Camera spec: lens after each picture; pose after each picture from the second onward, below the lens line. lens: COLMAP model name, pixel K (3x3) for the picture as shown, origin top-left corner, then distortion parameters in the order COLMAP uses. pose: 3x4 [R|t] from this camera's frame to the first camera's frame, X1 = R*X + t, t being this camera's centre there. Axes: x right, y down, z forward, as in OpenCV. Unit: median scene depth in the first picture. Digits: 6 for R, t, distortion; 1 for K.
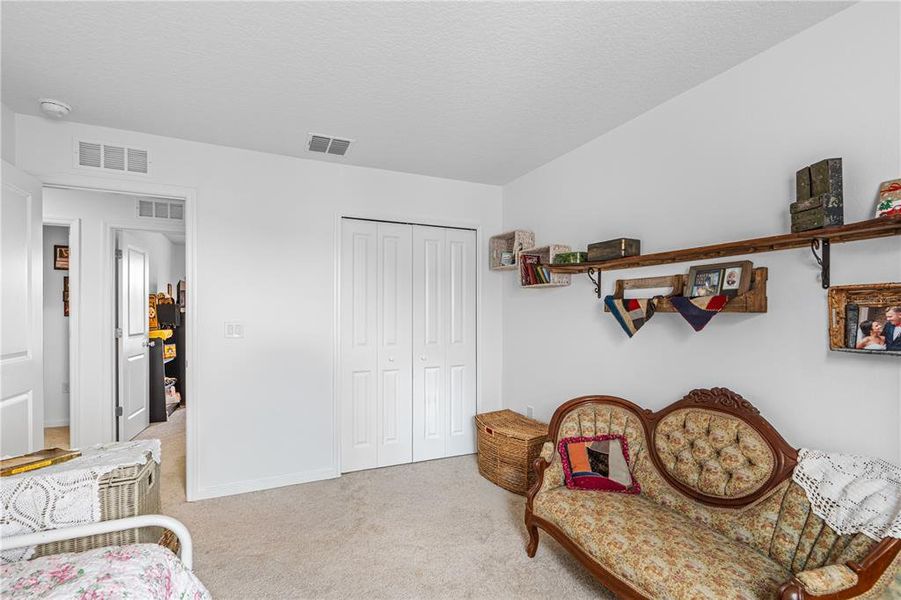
lens RADIAL K [[419.7, 0, 450.5], [0, 419.7, 300.0], [0, 0, 1]] dist [0.000630, 0.000006]
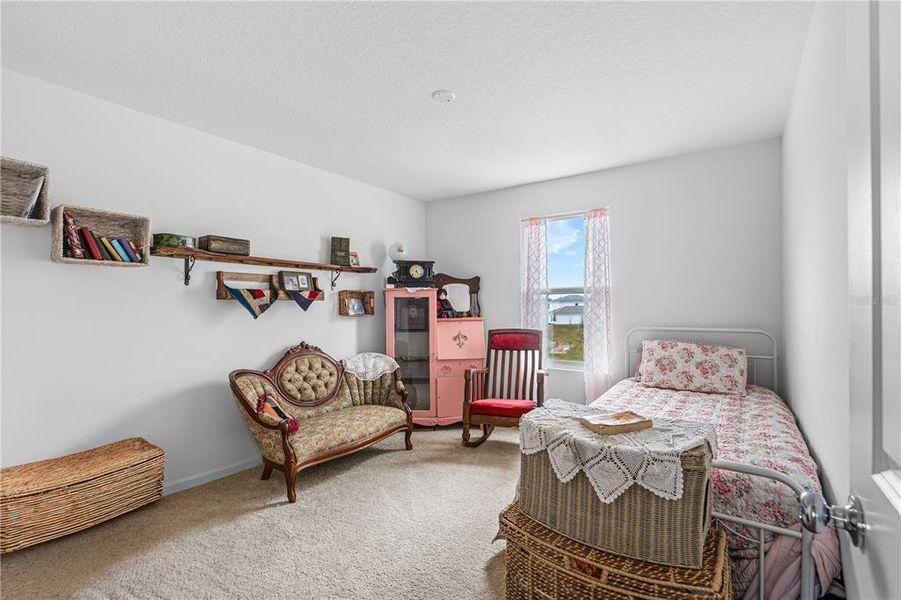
lens RADIAL K [[419.7, 0, 450.5], [0, 419.7, 300.0], [0, 0, 1]] dist [0.000630, 0.000006]
pose [[-0.500842, 0.020616, 0.865293, -1.021985], [-0.014572, 0.999374, -0.032245, 0.065705], [-0.865416, -0.028759, -0.500228, 1.163686]]
